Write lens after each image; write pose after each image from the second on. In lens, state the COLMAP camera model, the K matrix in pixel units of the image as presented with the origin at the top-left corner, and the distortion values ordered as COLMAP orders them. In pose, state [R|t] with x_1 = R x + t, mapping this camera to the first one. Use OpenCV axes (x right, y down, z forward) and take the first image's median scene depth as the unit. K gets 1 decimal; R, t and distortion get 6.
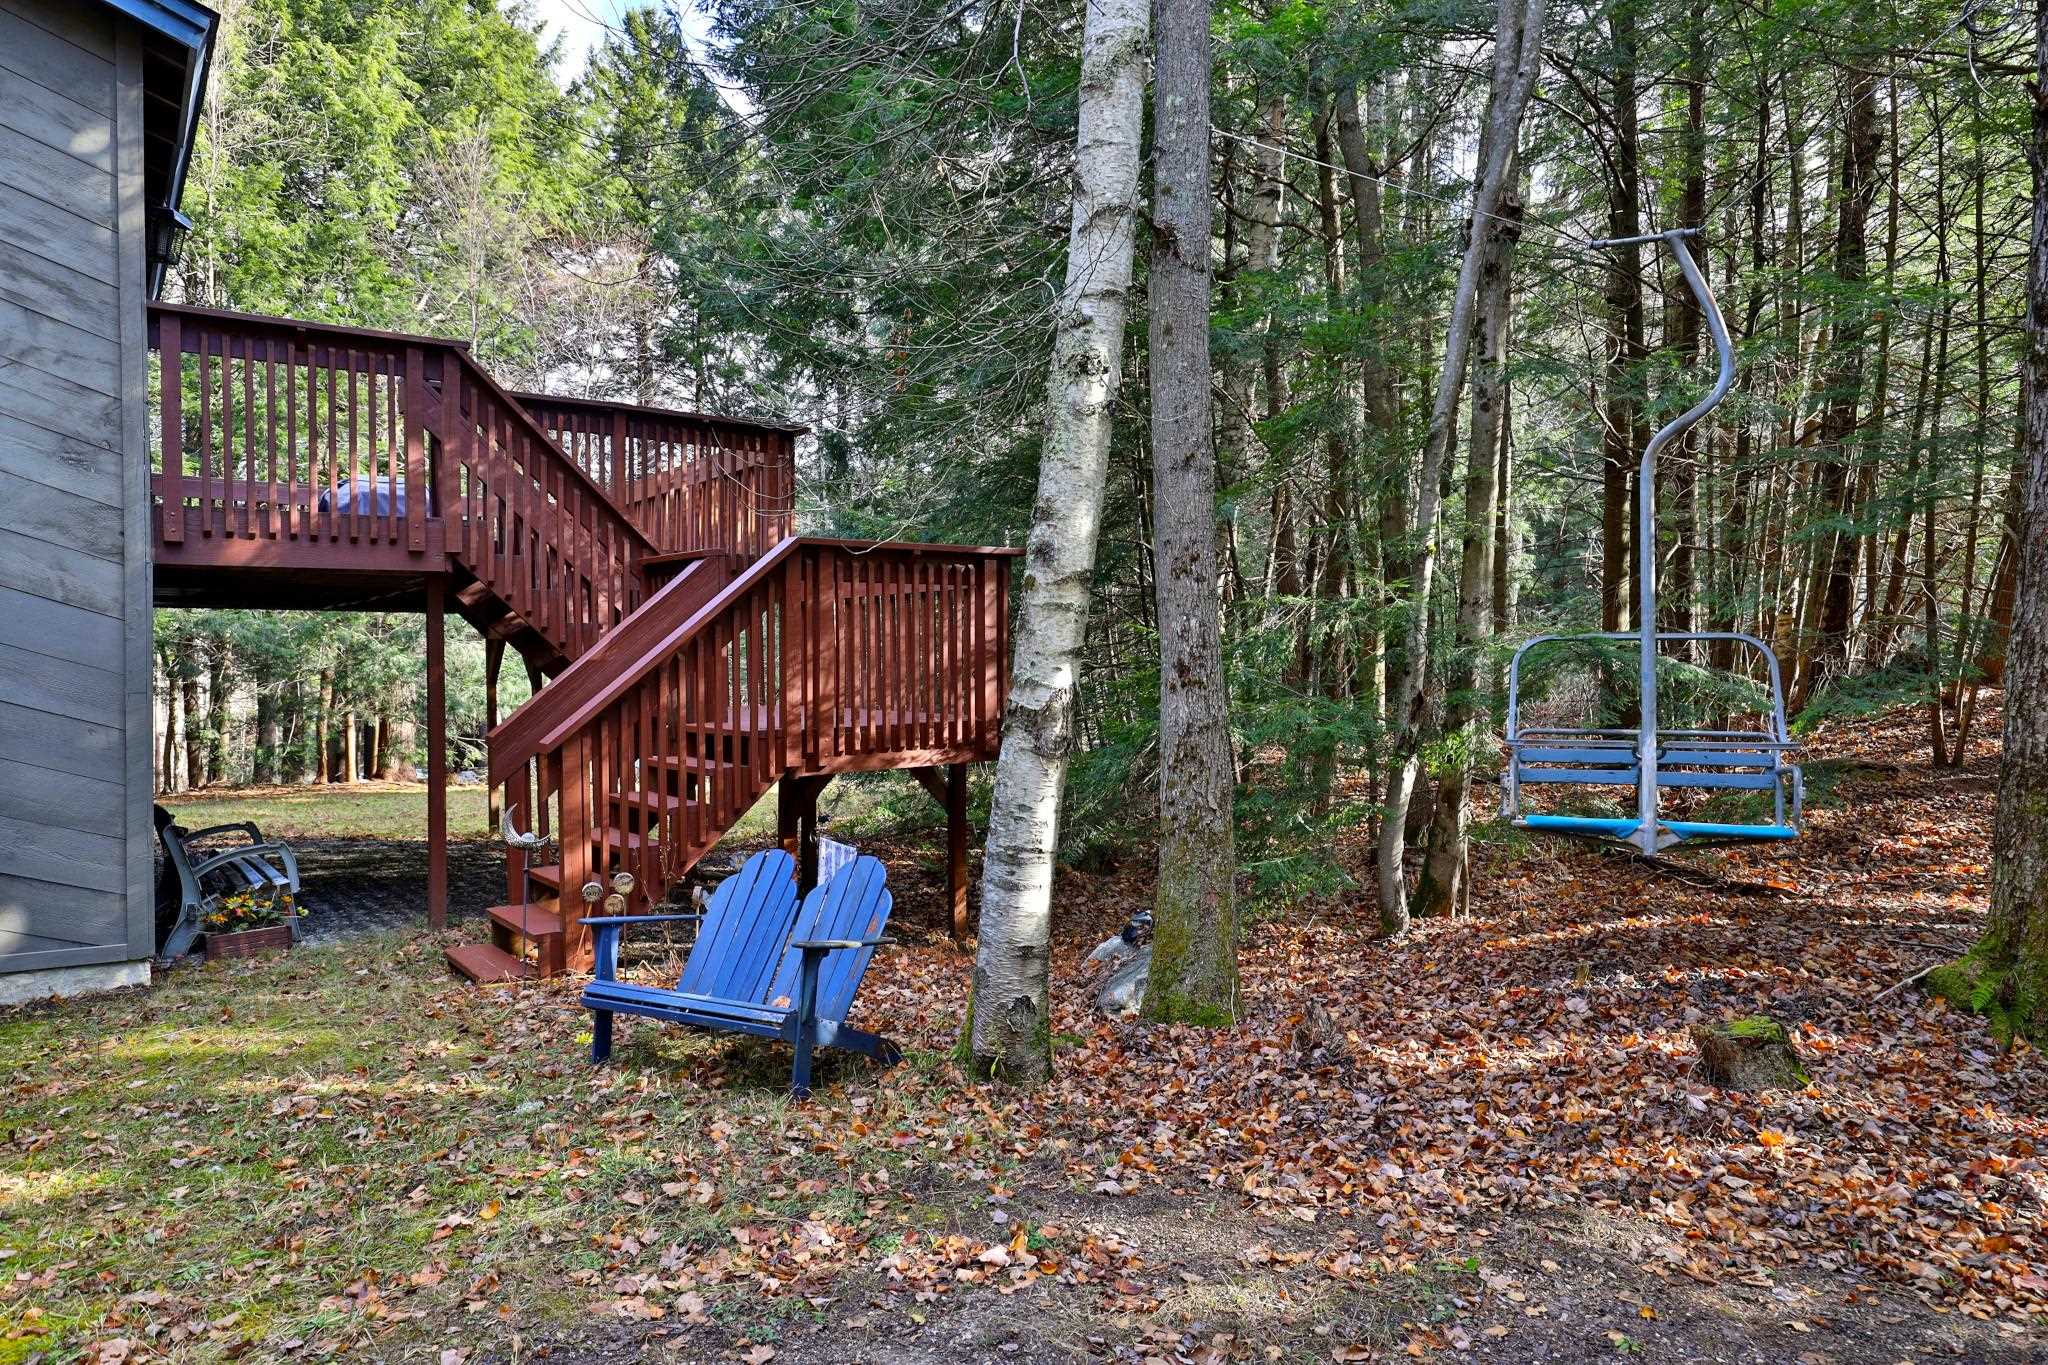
lens RADIAL K [[1216.4, 0, 1020.2], [0, 1216.4, 686.5], [0, 0, 1]] dist [0.002512, -0.002418]
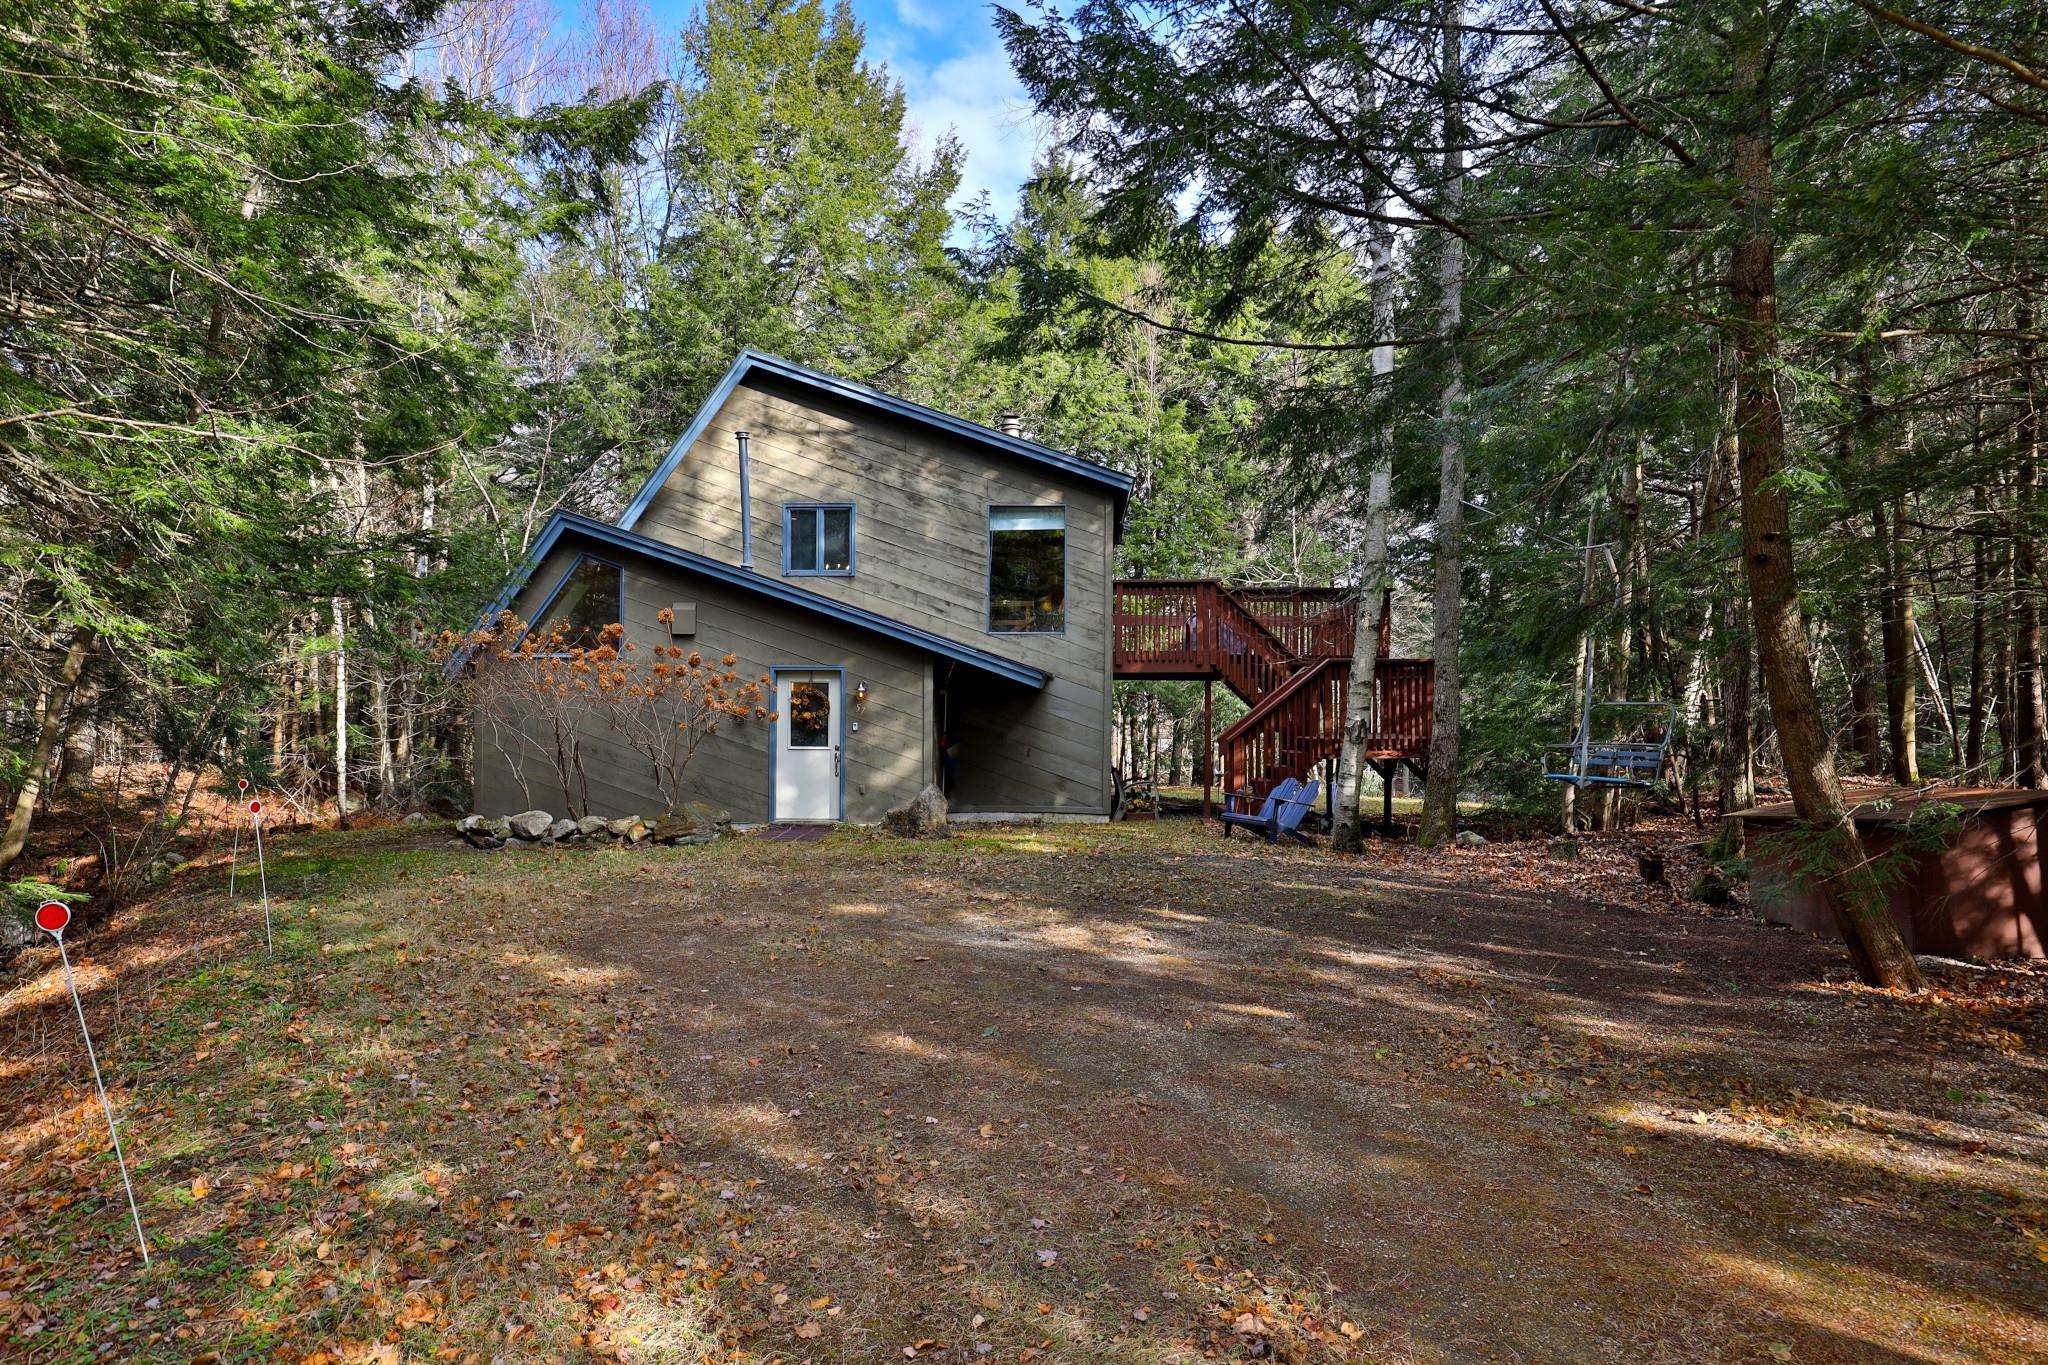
lens RADIAL K [[1216.4, 0, 1034.2], [0, 1216.4, 689.6], [0, 0, 1]] dist [0.002512, -0.002418]
pose [[0.773598, 0.001401, -0.633675, 0.942160], [-0.023150, 0.999393, -0.026052, 0.015294], [0.633254, 0.034823, 0.773160, -1.306169]]
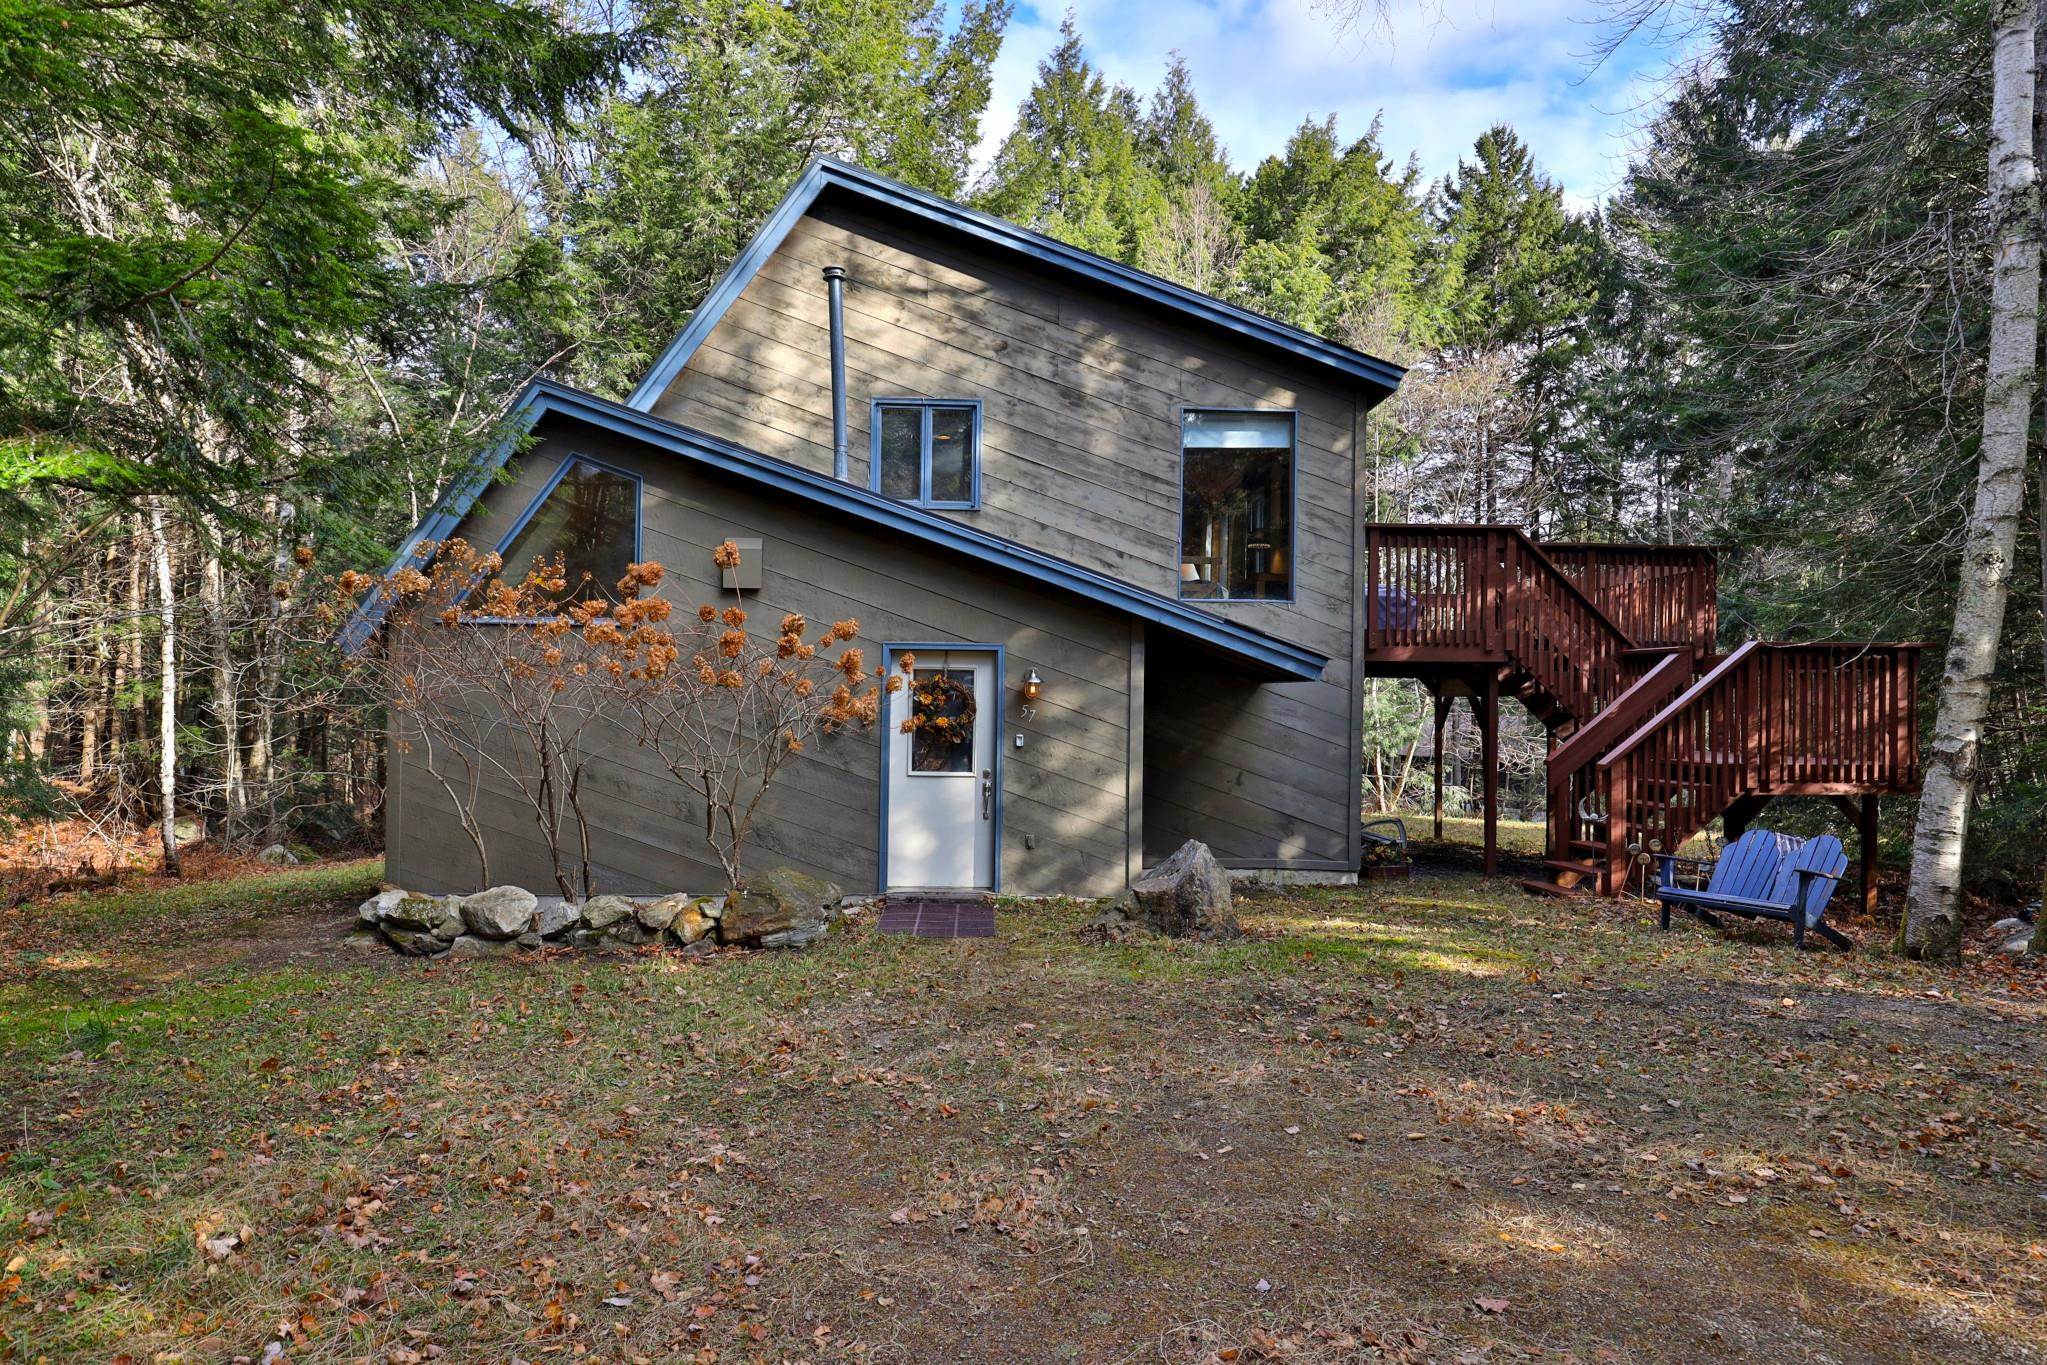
lens RADIAL K [[1238.4, 0, 1030.8], [0, 1238.4, 683.3], [0, 0, 1]] dist [0.002896, -0.001668]
pose [[0.822133, 0.005973, -0.569265, -0.044611], [-0.030549, 0.998967, -0.033637, 0.014378], [0.568476, 0.045045, 0.821466, -0.892926]]
